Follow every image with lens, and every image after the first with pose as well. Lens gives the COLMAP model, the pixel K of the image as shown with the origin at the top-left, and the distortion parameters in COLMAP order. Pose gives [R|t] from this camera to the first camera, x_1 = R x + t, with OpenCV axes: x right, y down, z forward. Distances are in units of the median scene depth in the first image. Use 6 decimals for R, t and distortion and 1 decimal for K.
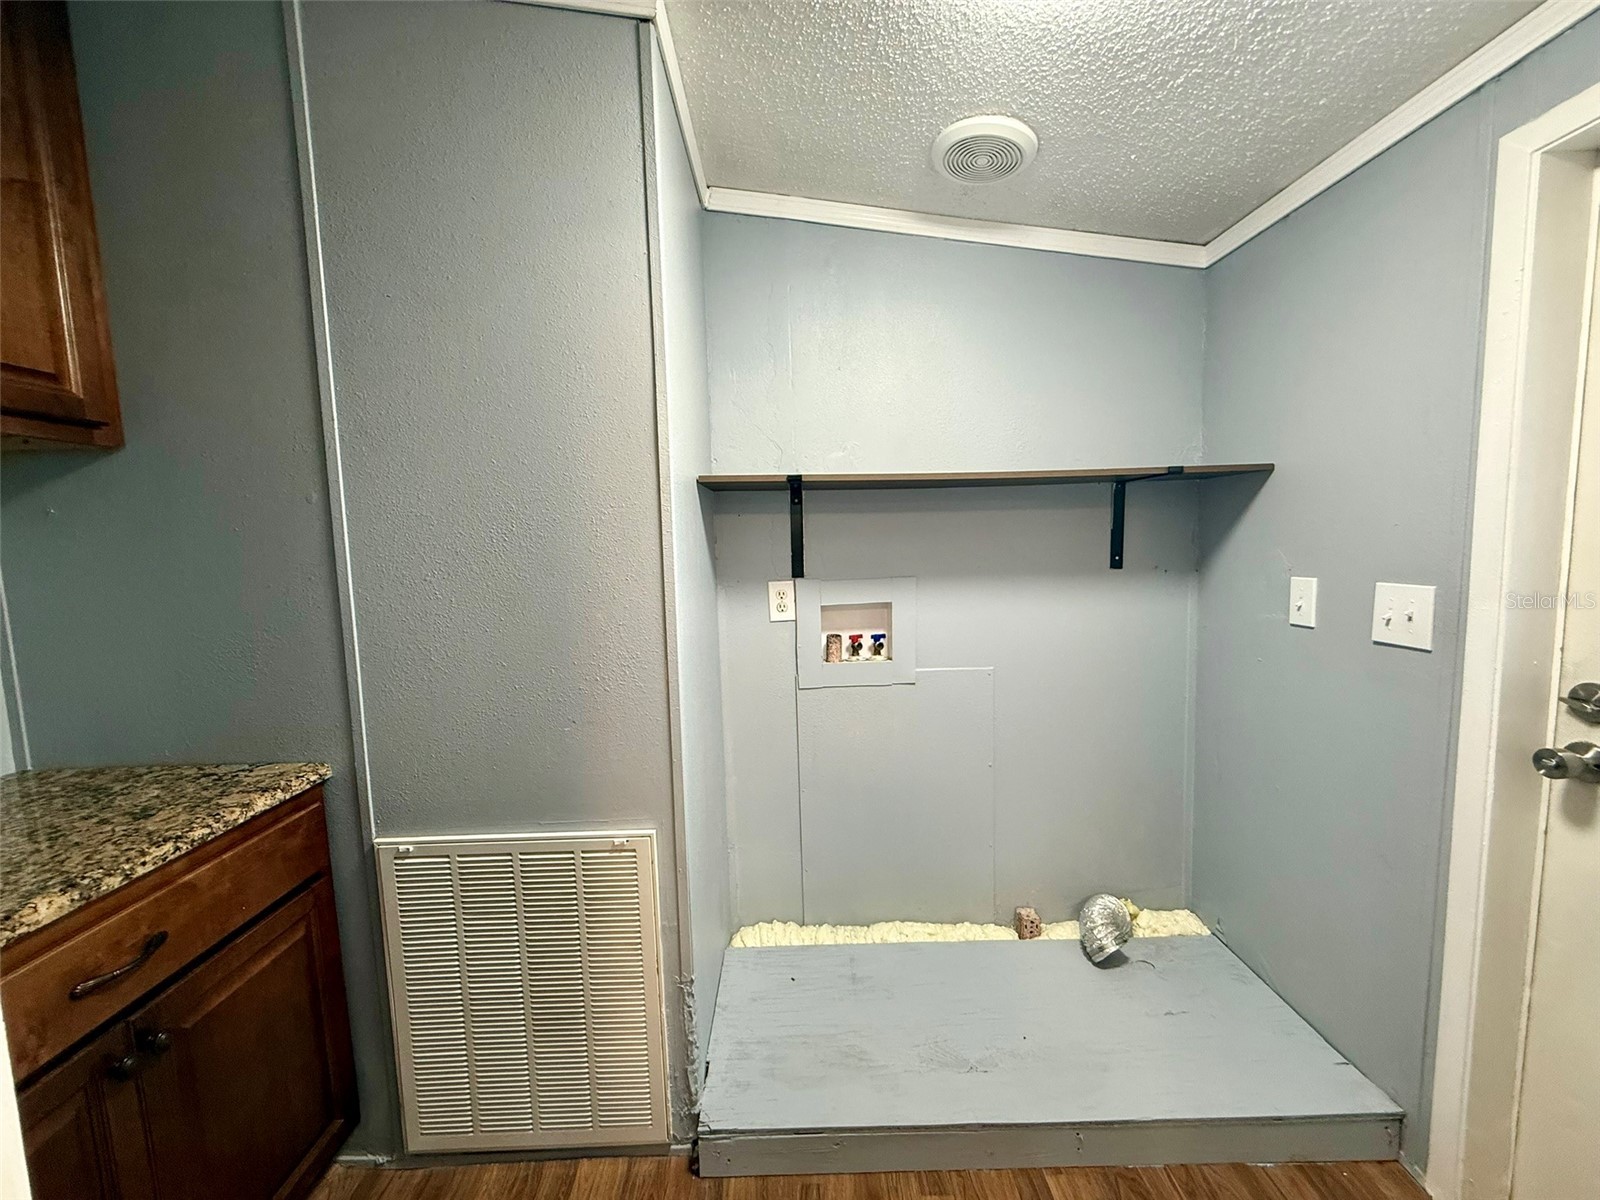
lens RADIAL K [[638.1, 0, 794.7], [0, 638.1, 600.2], [0, 0, 1]] dist [-0.000097, 0.000474]
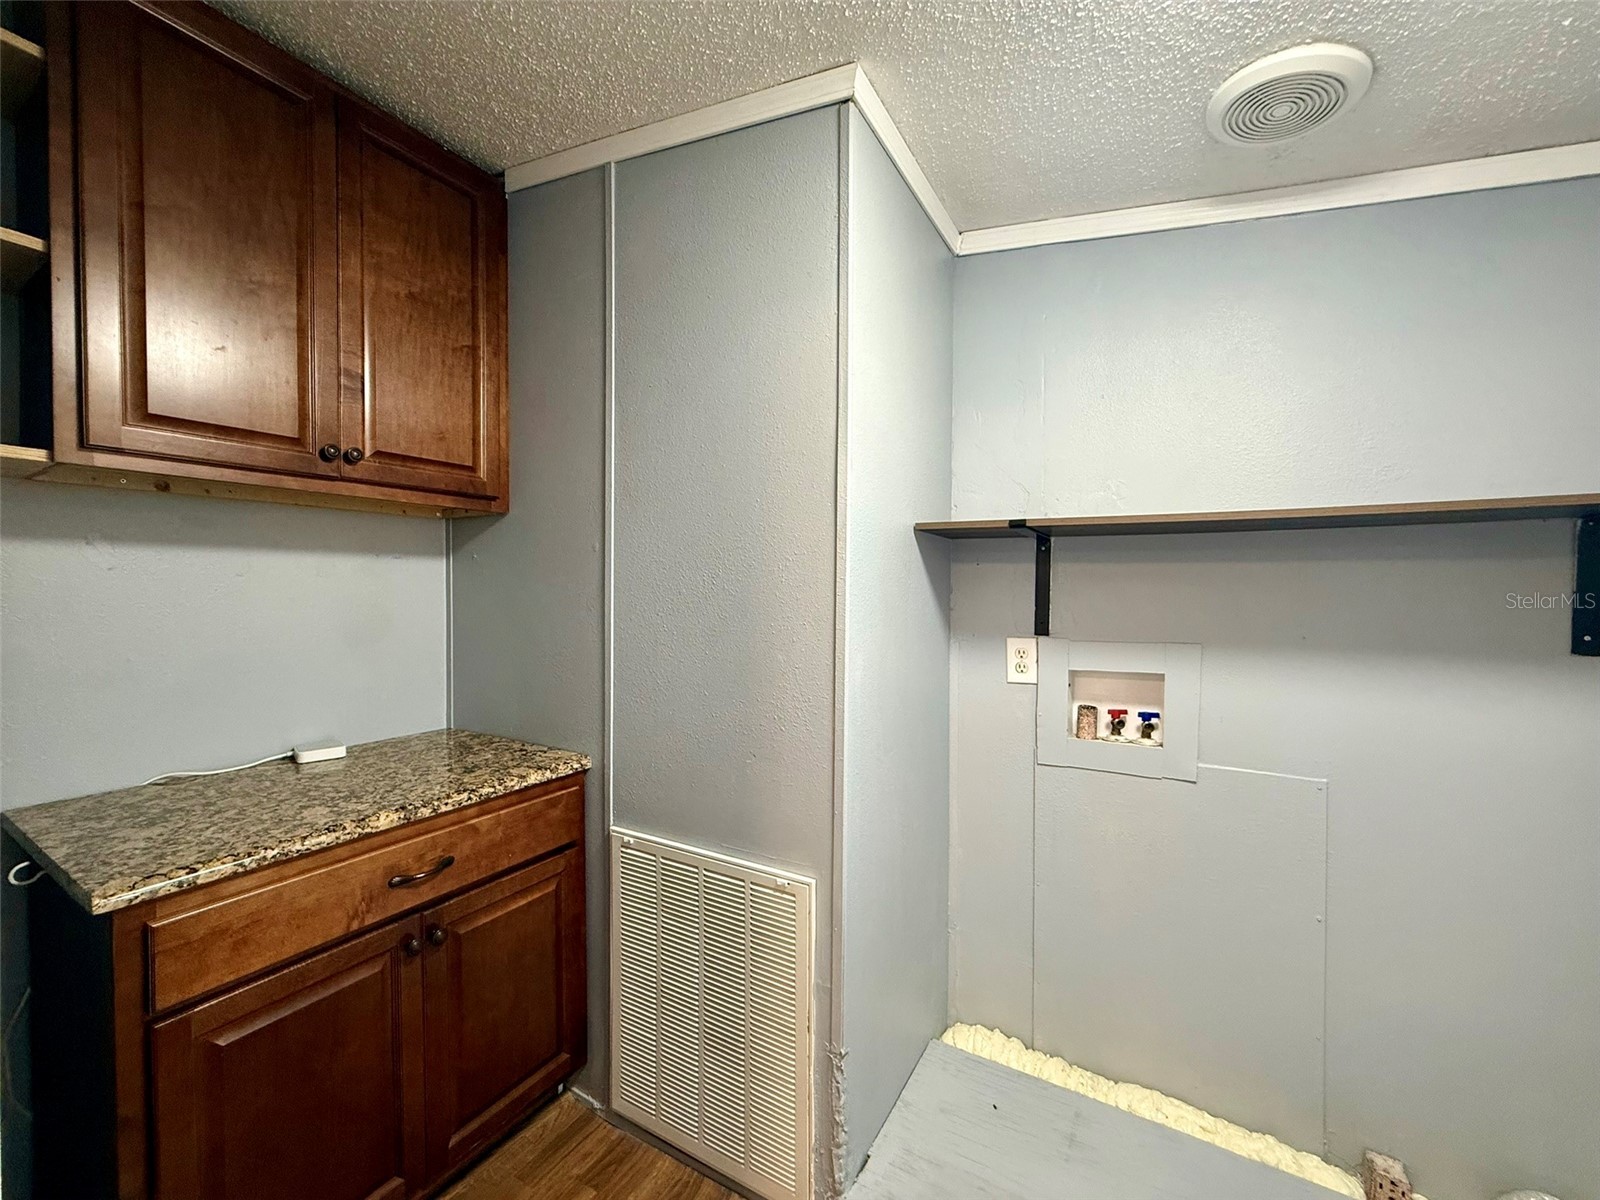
lens RADIAL K [[638.1, 0, 794.7], [0, 638.1, 600.2], [0, 0, 1]] dist [-0.000097, 0.000474]
pose [[0.855587, 0.038854, -0.516199, 0.241368], [-0.078677, 0.995355, -0.055486, -0.011913], [0.511645, 0.088086, 0.854669, 0.104163]]
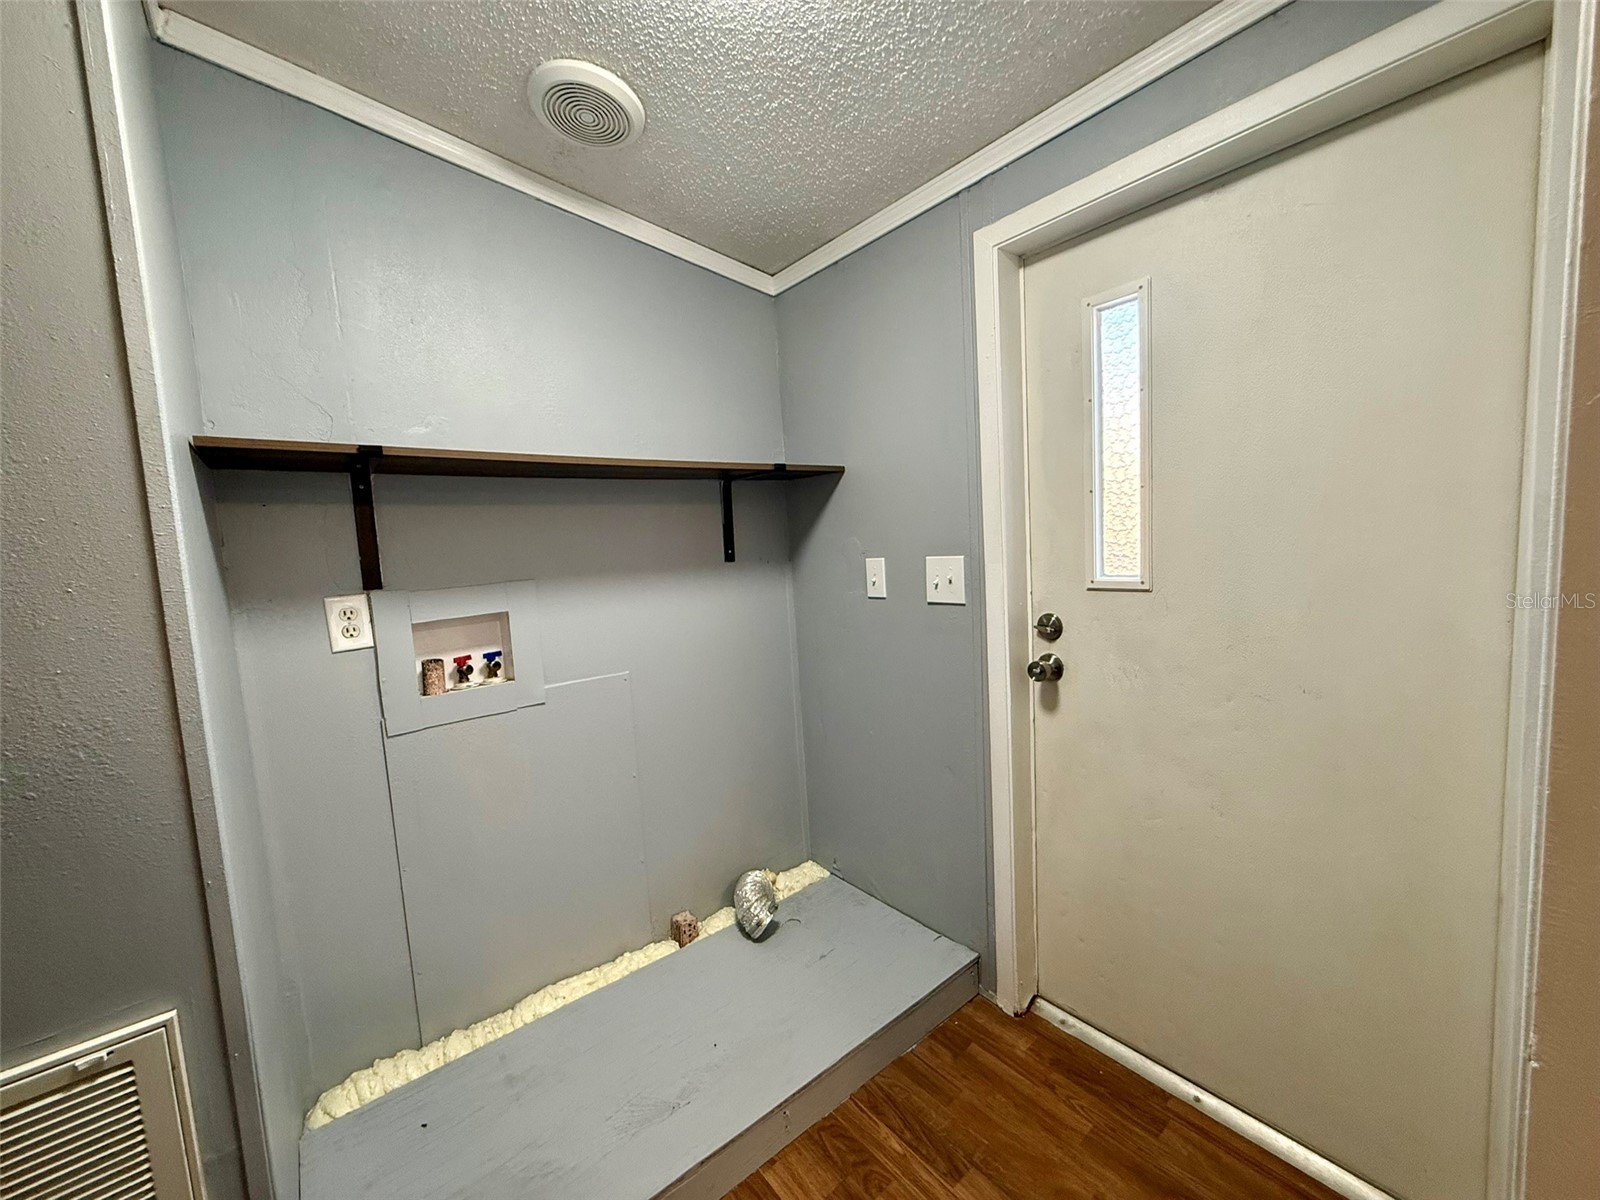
lens RADIAL K [[638.1, 0, 794.7], [0, 638.1, 600.2], [0, 0, 1]] dist [-0.000097, 0.000474]
pose [[0.783007, -0.075073, 0.617466, -0.103638], [0.094384, 0.995535, 0.001352, 0.033422], [-0.614810, 0.057220, 0.786596, 0.153773]]
